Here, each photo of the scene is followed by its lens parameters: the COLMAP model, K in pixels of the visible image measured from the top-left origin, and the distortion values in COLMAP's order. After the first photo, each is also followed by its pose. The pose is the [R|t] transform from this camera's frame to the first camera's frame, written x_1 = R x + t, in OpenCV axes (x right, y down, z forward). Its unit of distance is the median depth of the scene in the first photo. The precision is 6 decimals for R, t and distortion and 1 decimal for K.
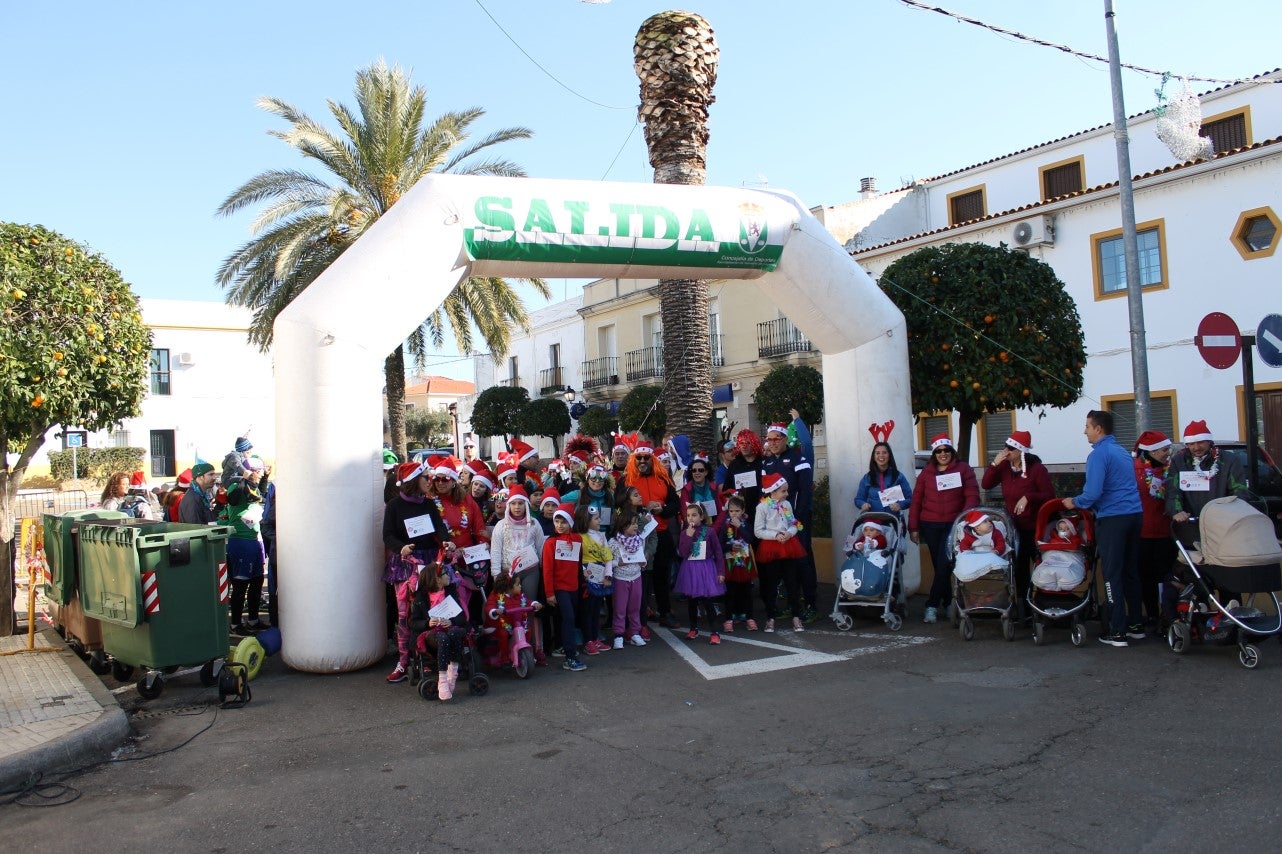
lens RADIAL K [[1086.5, 0, 646.3], [0, 1086.5, 427.8], [0, 0, 1]] dist [-0.167802, 0.153773]
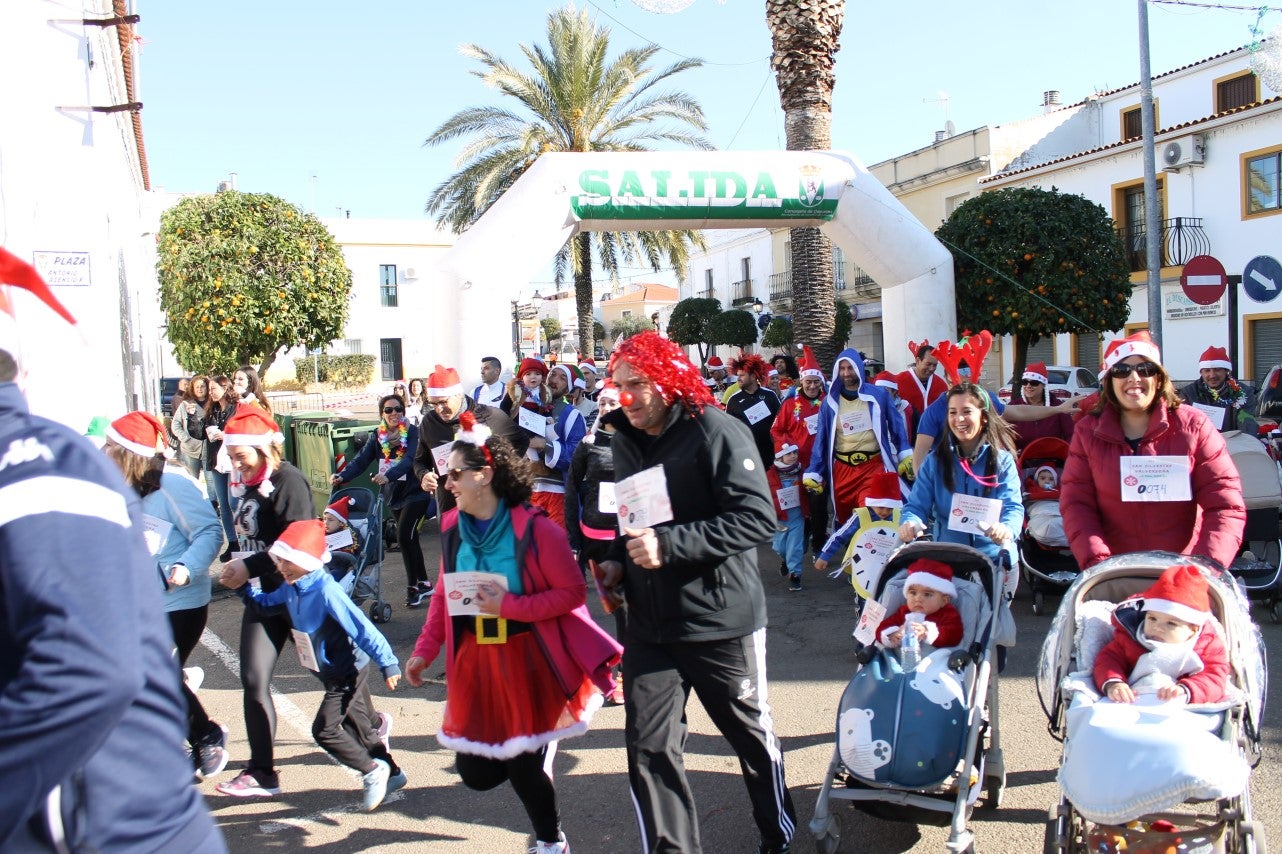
lens RADIAL K [[1086.5, 0, 653.2], [0, 1086.5, 424.7], [0, 0, 1]] dist [-0.167802, 0.153773]
pose [[0.979696, 0.018937, -0.199594, 0.148638], [-0.001954, 0.996384, 0.084942, -0.017158], [0.200481, -0.082827, 0.976190, -0.207132]]
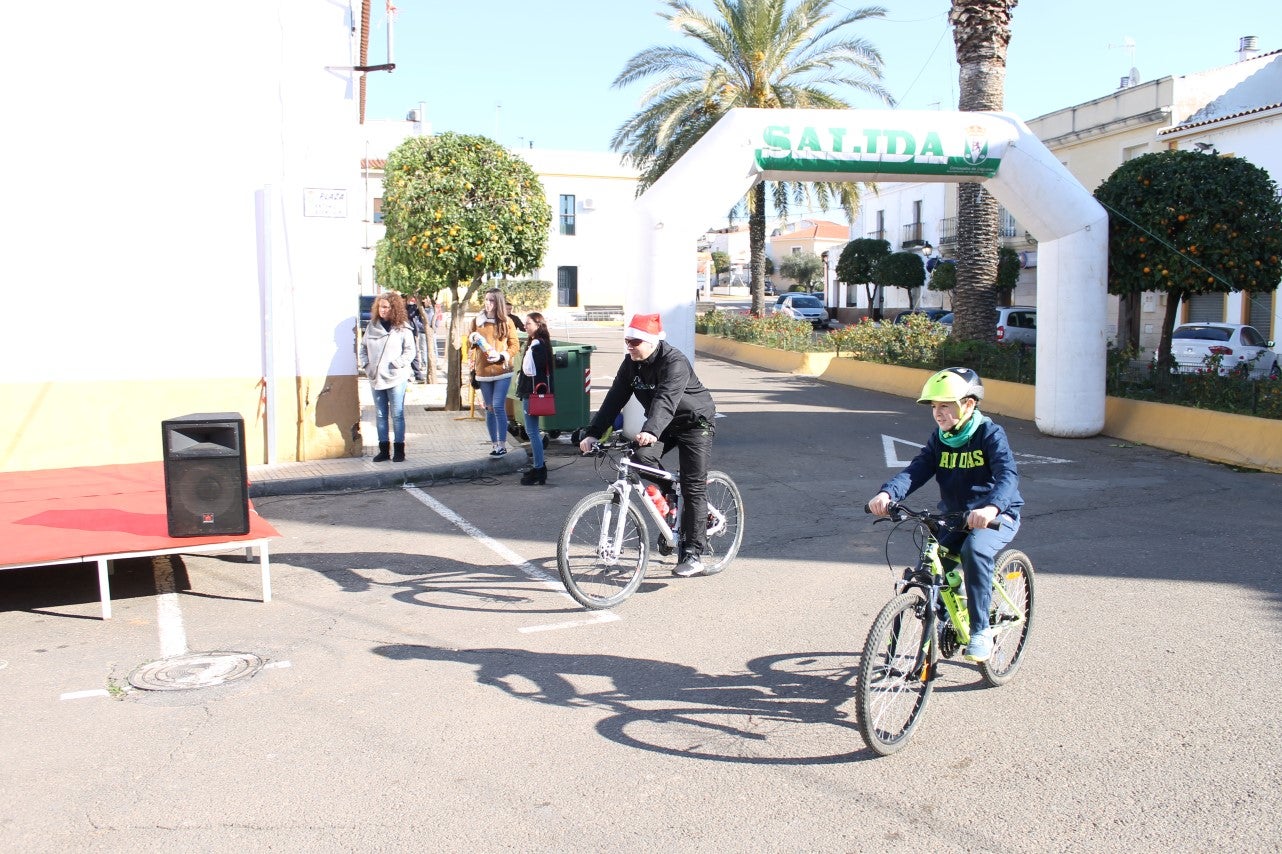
lens RADIAL K [[1086.5, 0, 651.5], [0, 1086.5, 424.4], [0, 0, 1]] dist [-0.167802, 0.153773]
pose [[0.936325, 0.086182, -0.340394, 0.172067], [-0.037084, 0.988261, 0.148204, -0.022435], [0.349171, -0.126144, 0.928530, -0.332789]]
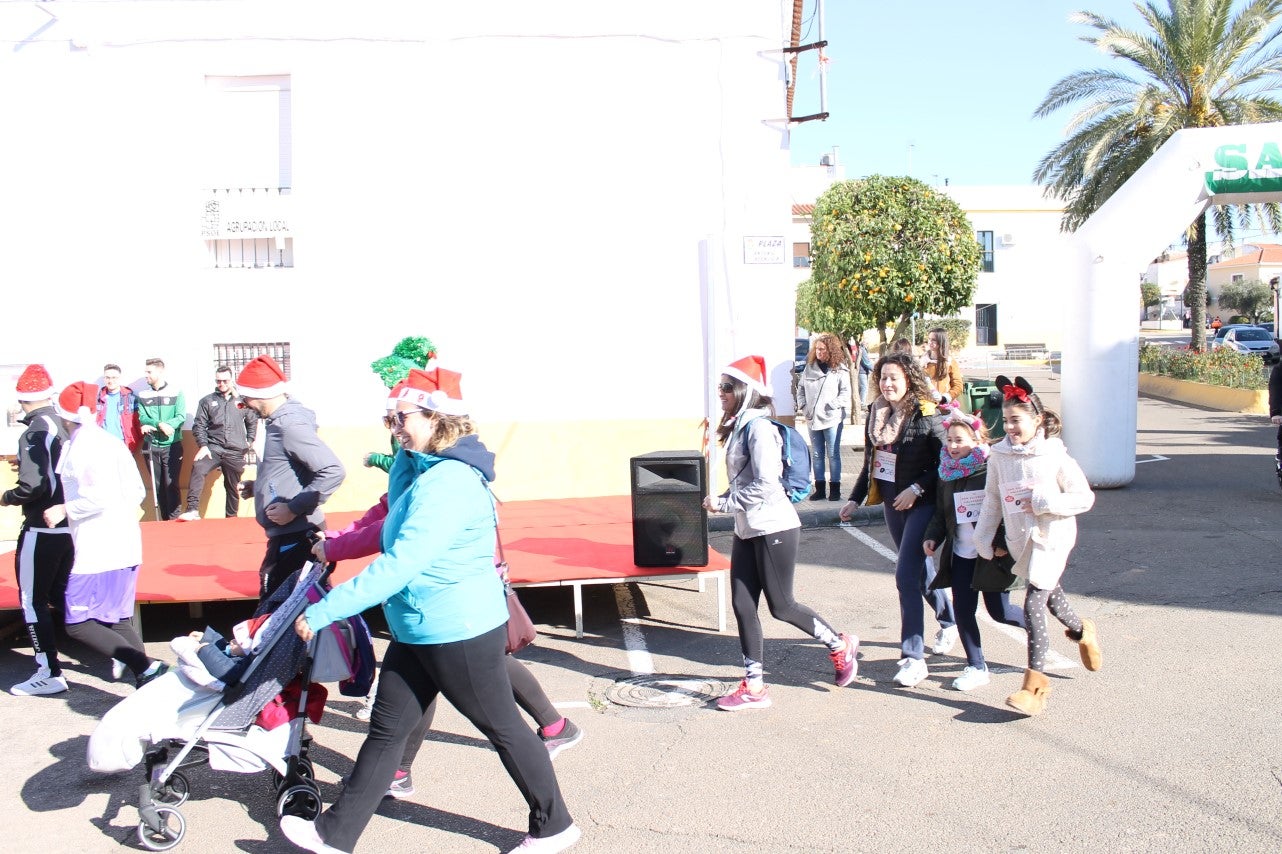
lens RADIAL K [[1086.5, 0, 652.5], [0, 1086.5, 434.0], [0, 0, 1]] dist [-0.167802, 0.153773]
pose [[0.745050, 0.077004, -0.662549, 0.158761], [0.008586, 0.992124, 0.124964, -0.022858], [0.666953, -0.098793, 0.738521, -0.352387]]
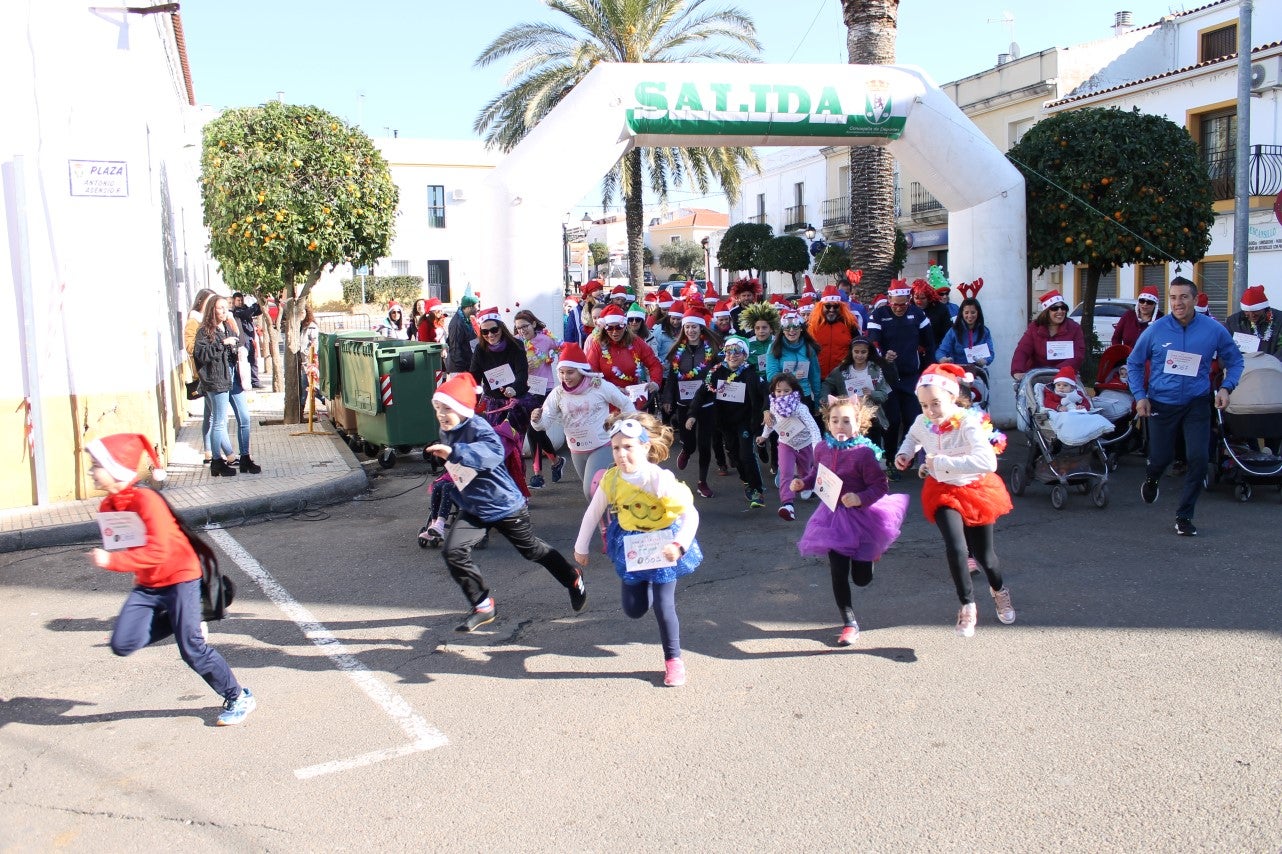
lens RADIAL K [[1086.5, 0, 651.5], [0, 1086.5, 426.1], [0, 0, 1]] dist [-0.167802, 0.153773]
pose [[0.969538, 0.052403, -0.239269, 0.133862], [-0.015490, 0.988008, 0.153622, -0.011698], [0.244450, -0.145236, 0.958723, -0.175126]]
